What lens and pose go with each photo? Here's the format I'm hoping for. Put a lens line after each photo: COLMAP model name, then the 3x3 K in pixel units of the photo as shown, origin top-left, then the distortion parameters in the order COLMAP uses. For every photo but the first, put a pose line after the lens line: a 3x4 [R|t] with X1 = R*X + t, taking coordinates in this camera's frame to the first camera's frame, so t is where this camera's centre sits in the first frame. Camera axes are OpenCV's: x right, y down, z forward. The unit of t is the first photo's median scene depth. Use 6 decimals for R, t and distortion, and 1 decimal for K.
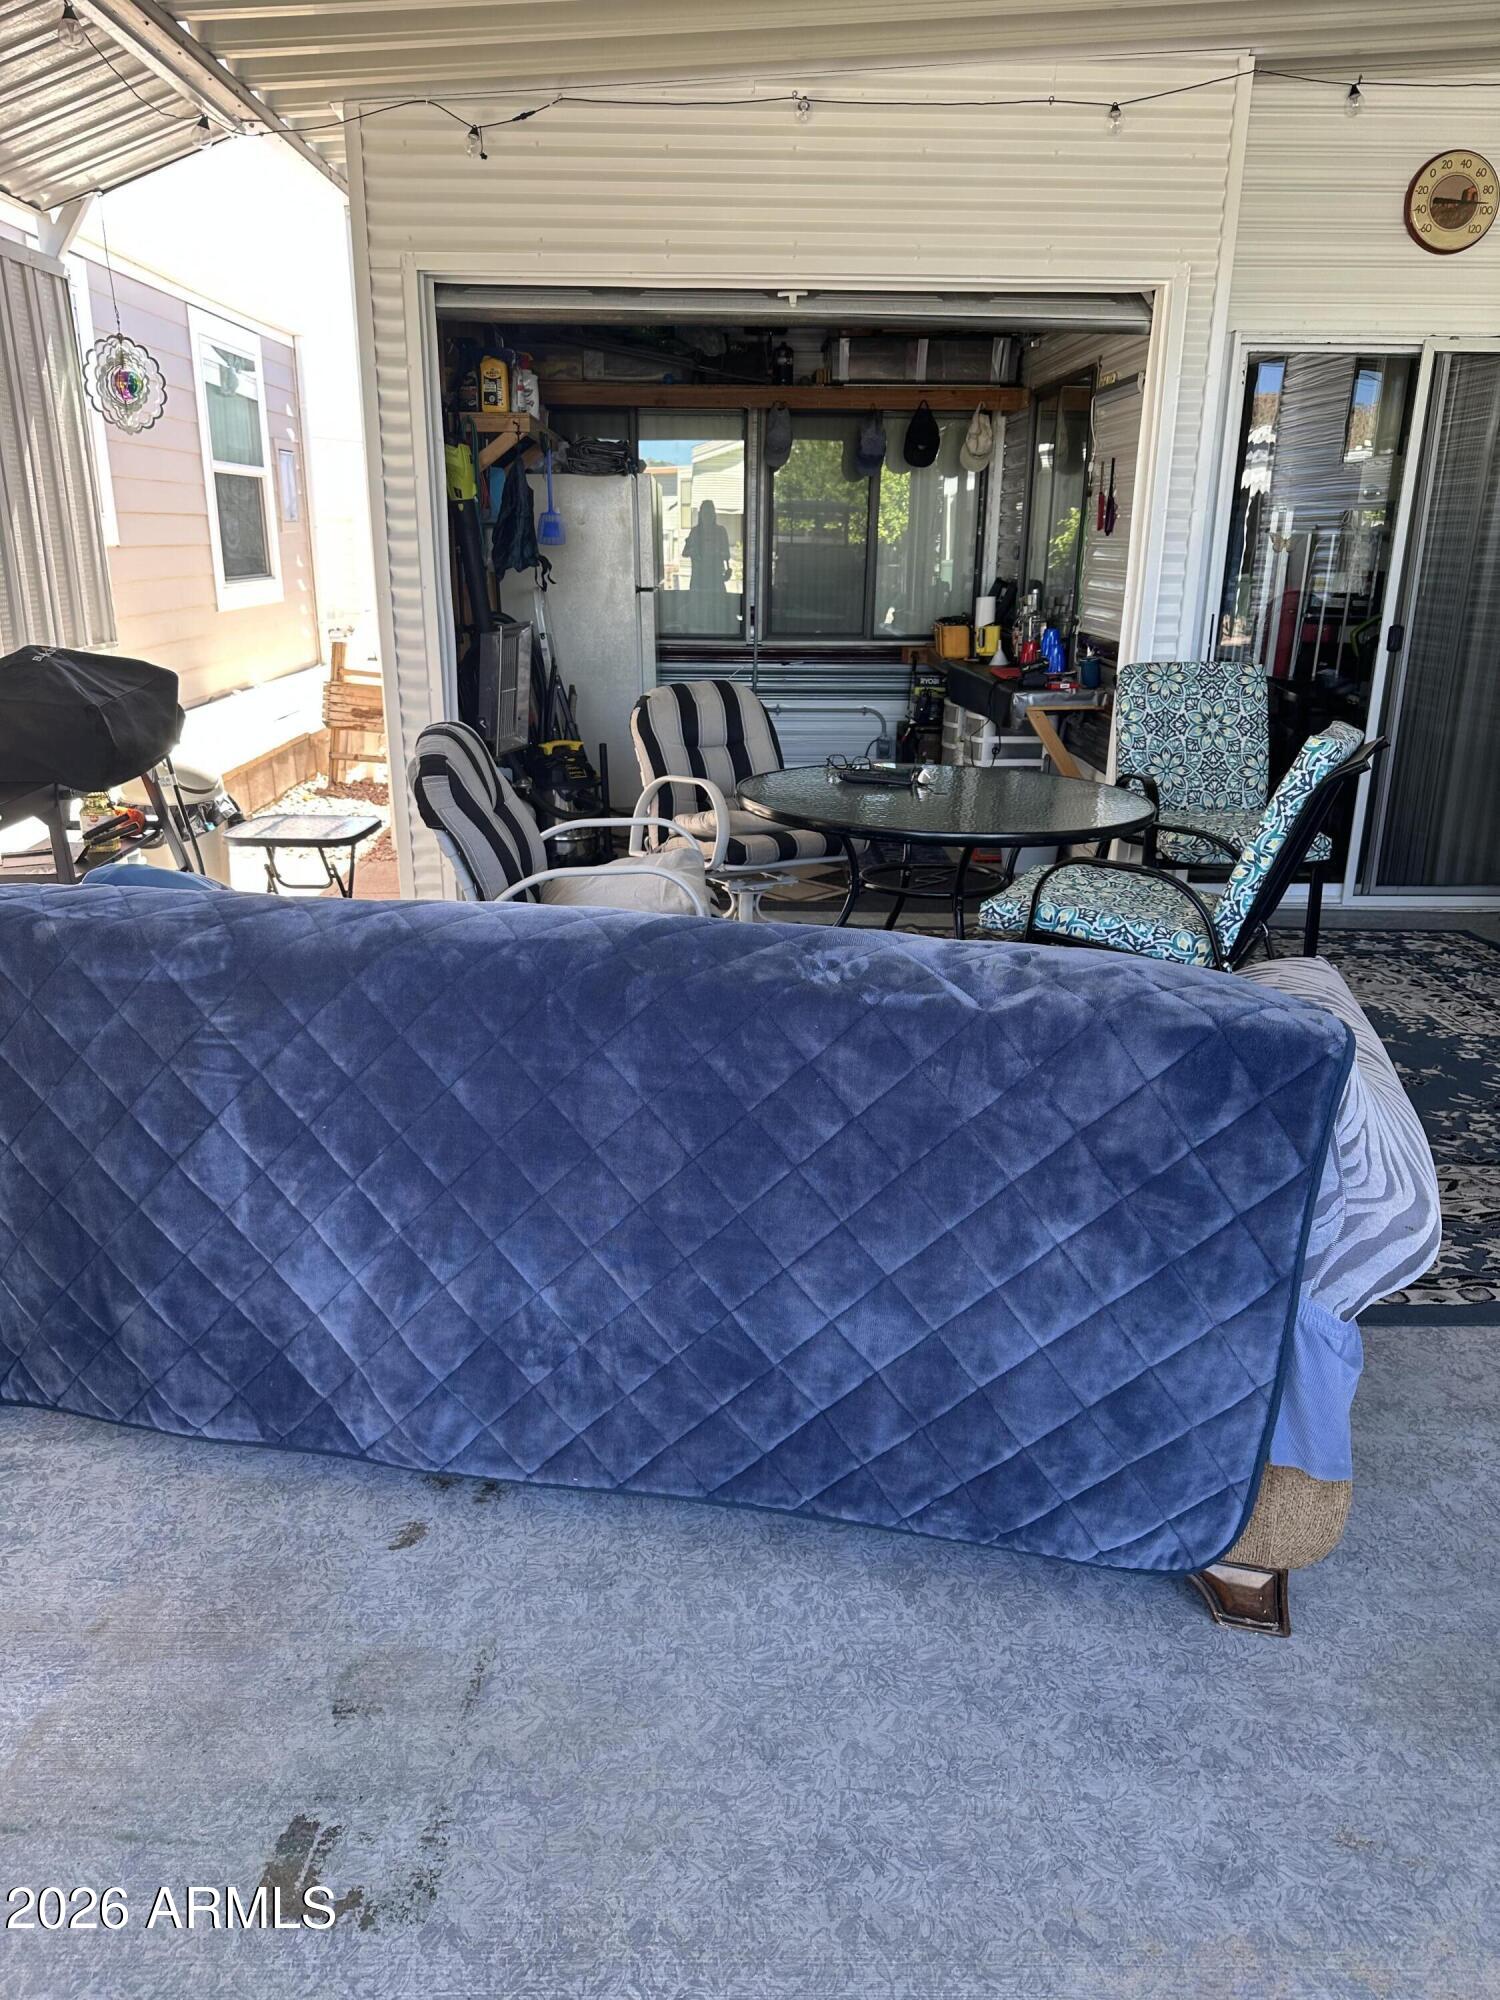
lens RADIAL K [[1409.9, 0, 754.9], [0, 1409.9, 1010.7], [0, 0, 1]] dist [0.035924, -0.037234]
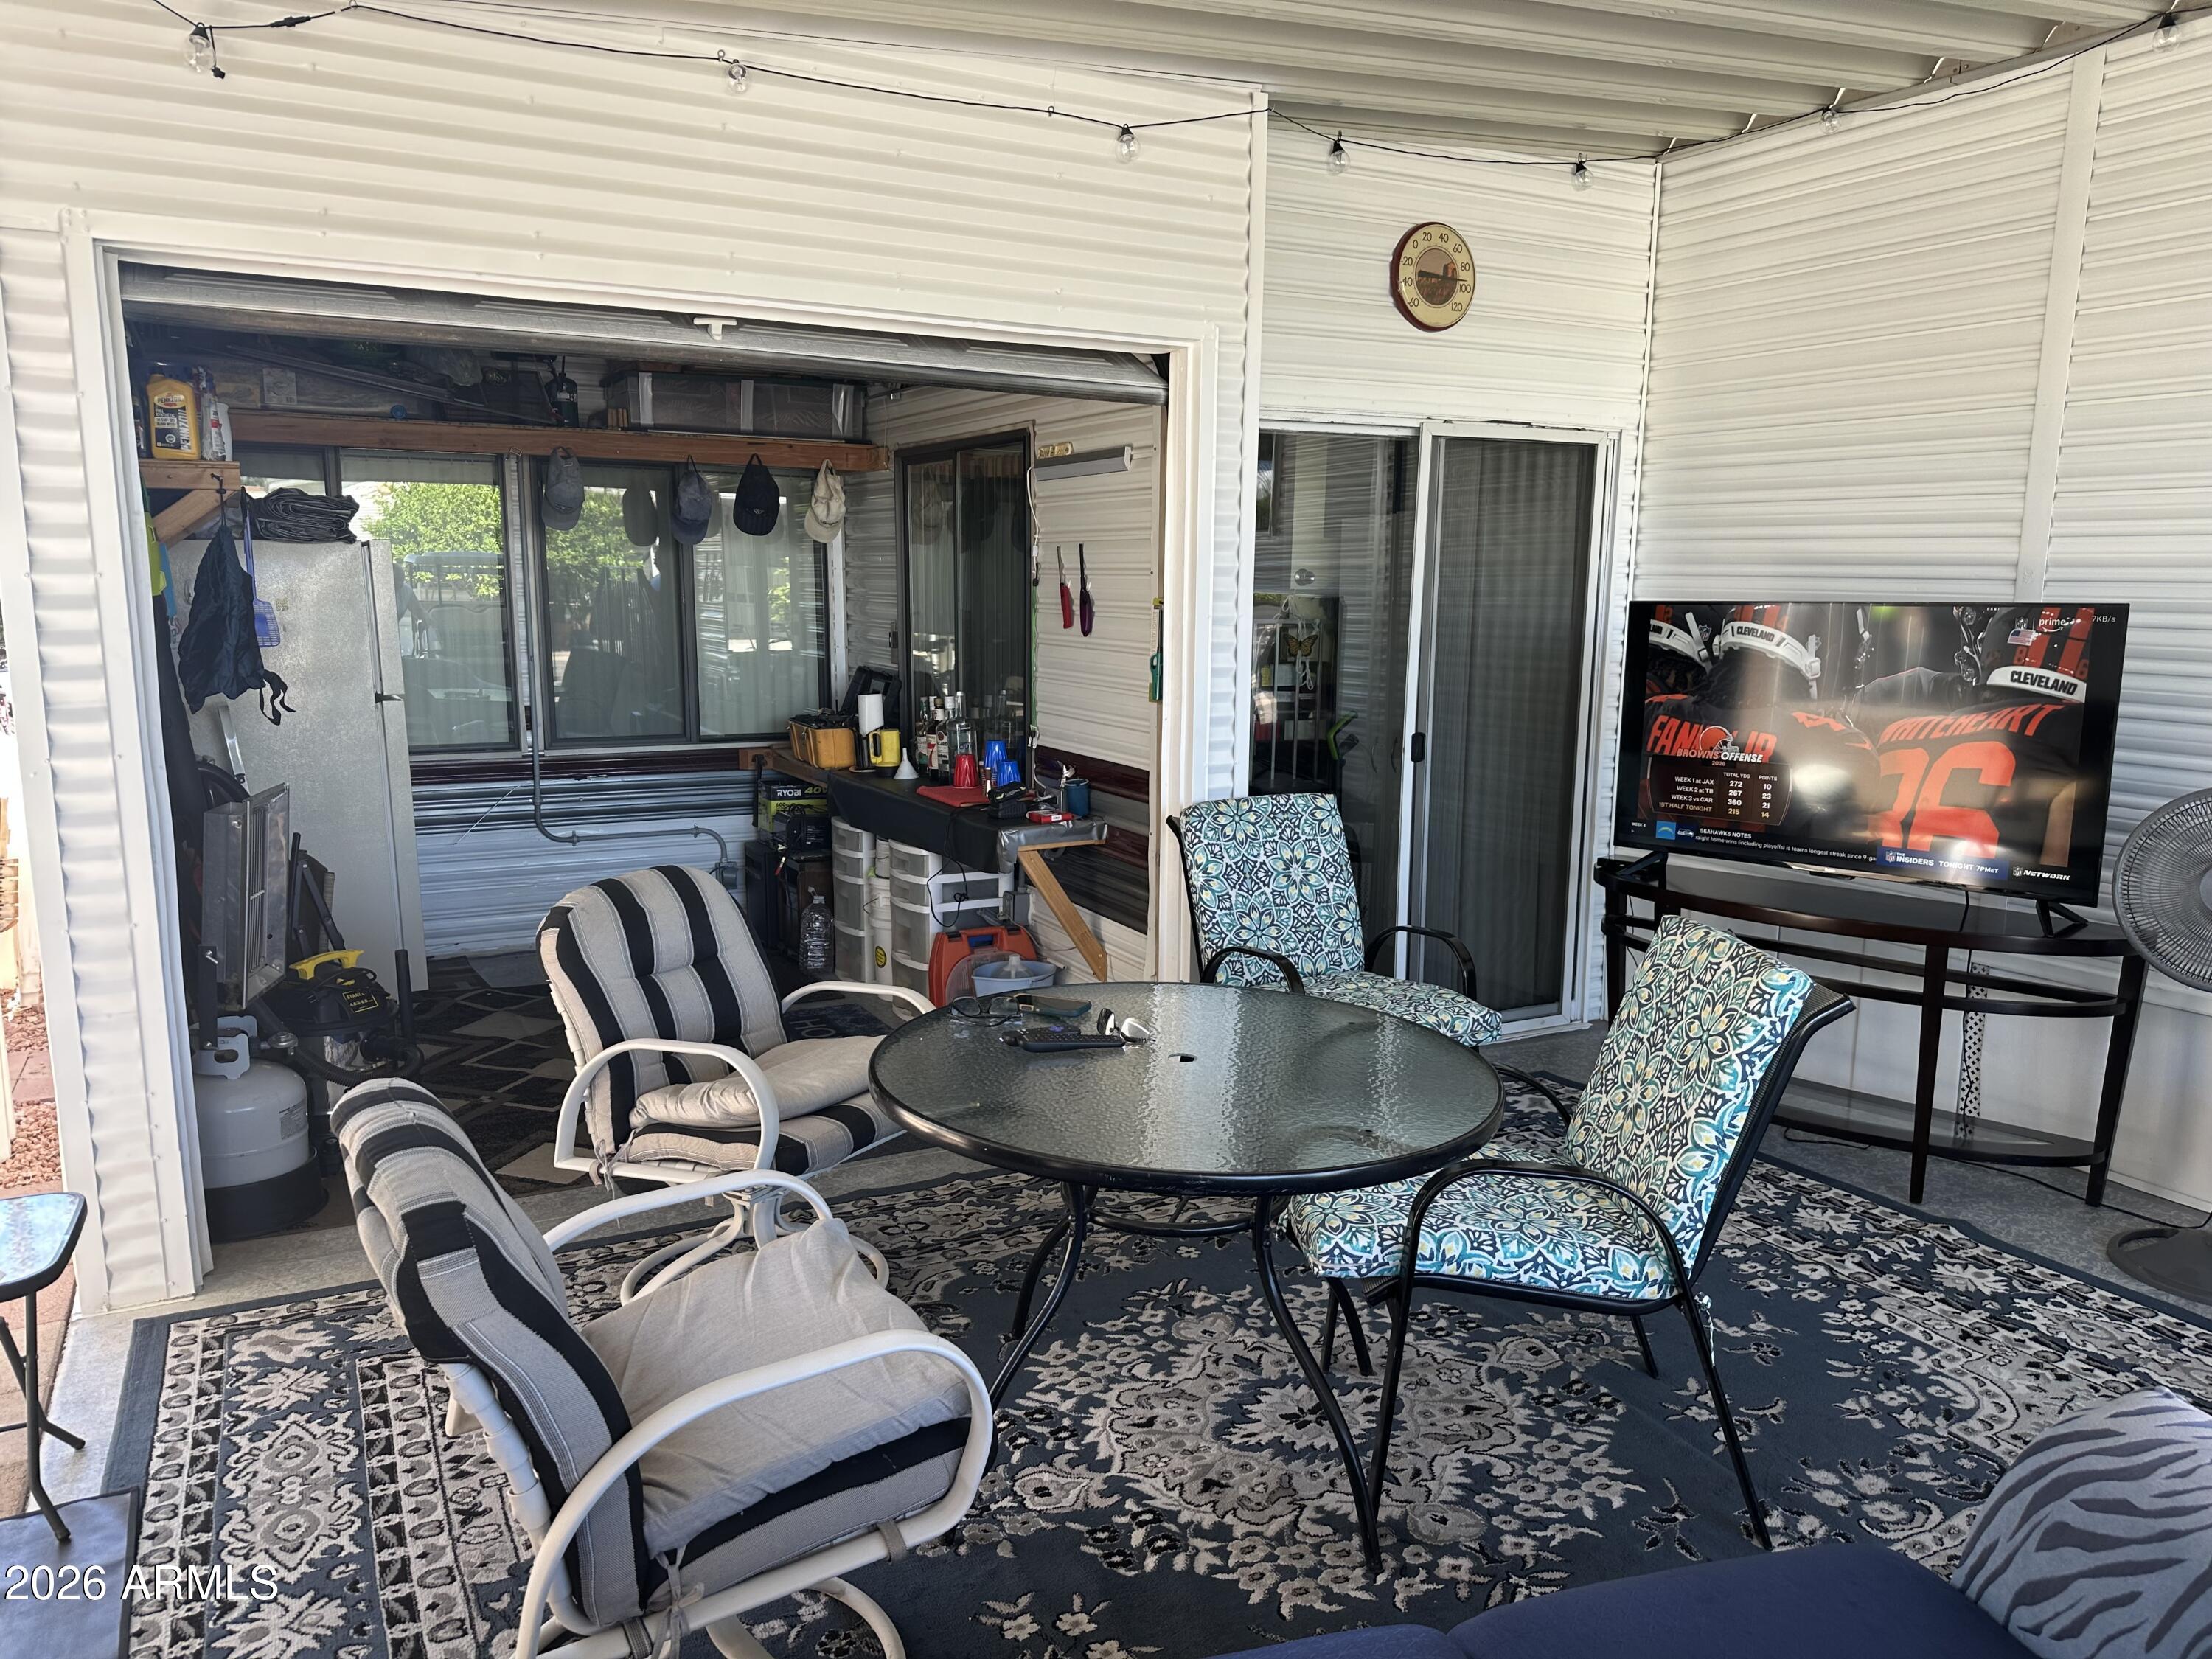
lens RADIAL K [[1559.3, 0, 1110.7], [0, 1559.3, 862.3], [0, 0, 1]] dist [0.035924, -0.037234]
pose [[0.893076, -0.081765, 0.442414, -0.158399], [0.142277, 0.984209, -0.105308, -0.129630], [-0.426817, 0.156994, 0.890606, 0.262199]]
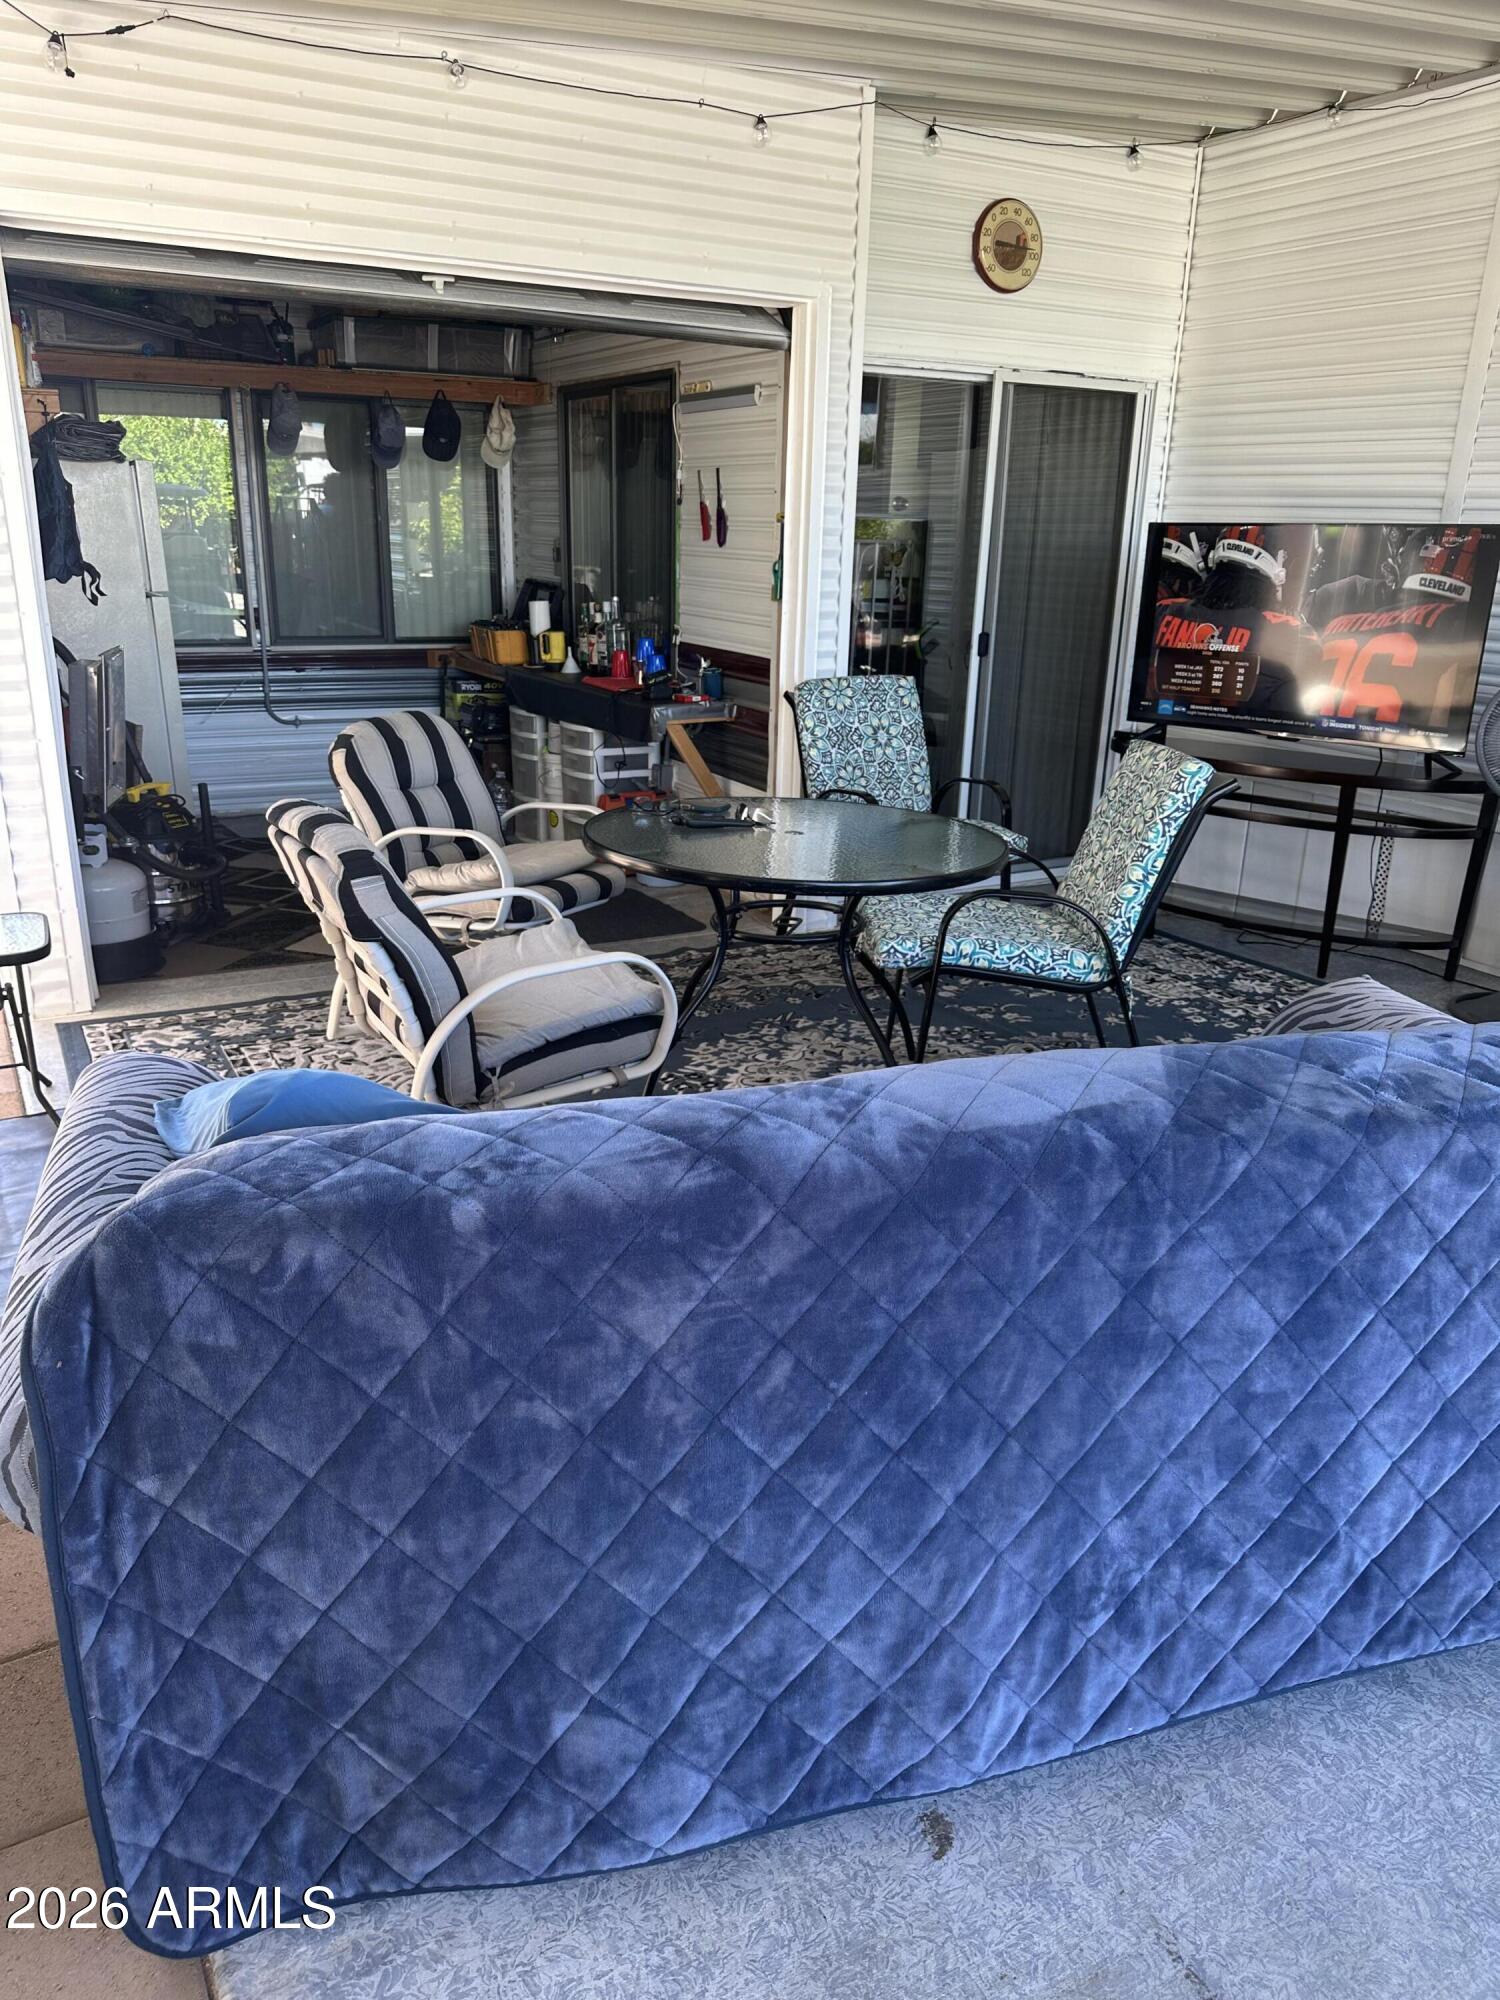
lens RADIAL K [[1409.9, 0, 743.7], [0, 1409.9, 1017.3], [0, 0, 1]] dist [0.035924, -0.037234]
pose [[0.888313, -0.139931, 0.437400, -0.251275], [0.131022, 0.990085, 0.050652, -0.062546], [-0.440150, 0.012314, 0.897840, 0.114110]]
